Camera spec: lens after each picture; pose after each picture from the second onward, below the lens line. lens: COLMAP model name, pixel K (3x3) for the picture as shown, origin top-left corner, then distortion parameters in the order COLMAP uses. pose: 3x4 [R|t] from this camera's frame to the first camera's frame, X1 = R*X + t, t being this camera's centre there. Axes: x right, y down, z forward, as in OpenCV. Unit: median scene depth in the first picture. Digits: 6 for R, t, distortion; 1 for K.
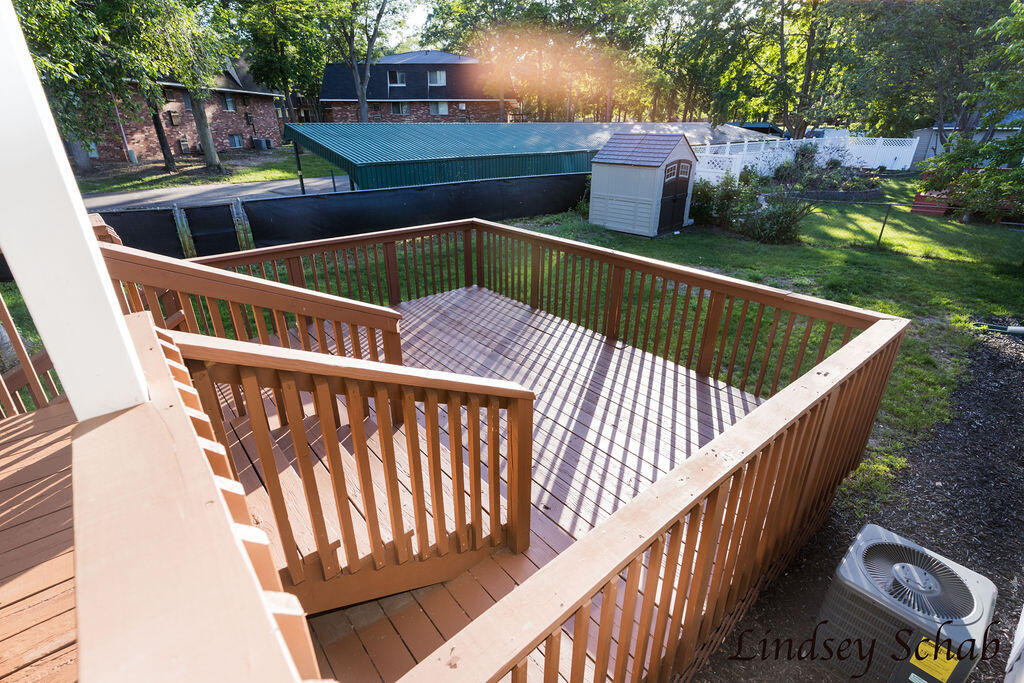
lens RADIAL K [[490.4, 0, 513.6], [0, 490.4, 342.3], [0, 0, 1]] dist [0.008515, -0.001458]
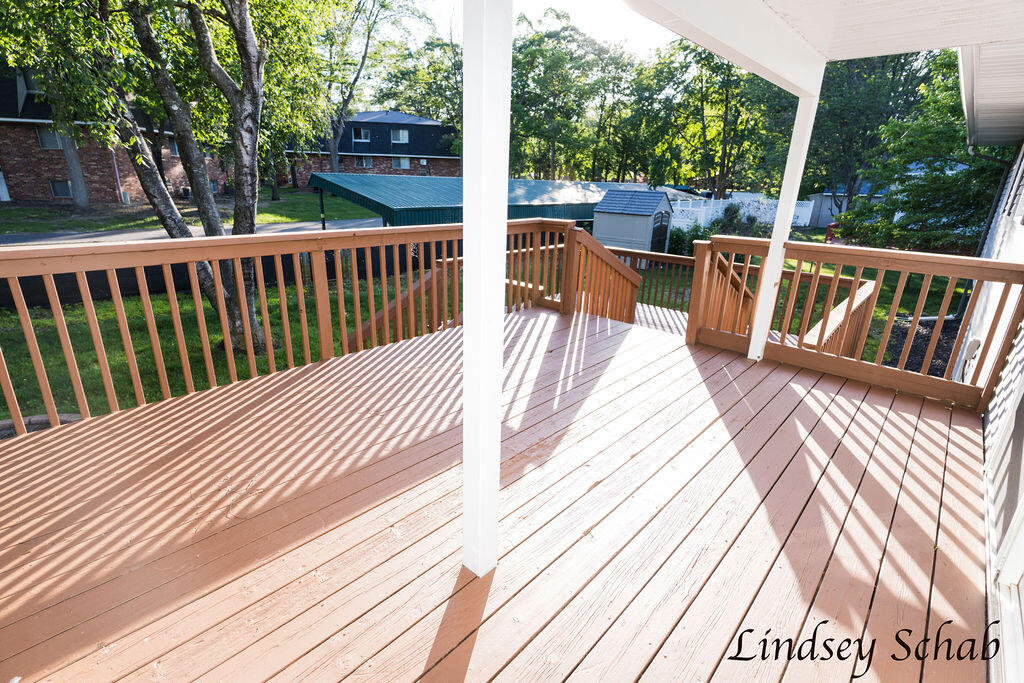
lens RADIAL K [[490.4, 0, 509.5], [0, 490.4, 343.0], [0, 0, 1]] dist [0.008515, -0.001458]
pose [[0.990981, -0.011908, 0.133471, -0.091668], [0.024785, 0.995146, -0.095236, 0.033549], [-0.131689, 0.097685, 0.986466, -0.072874]]
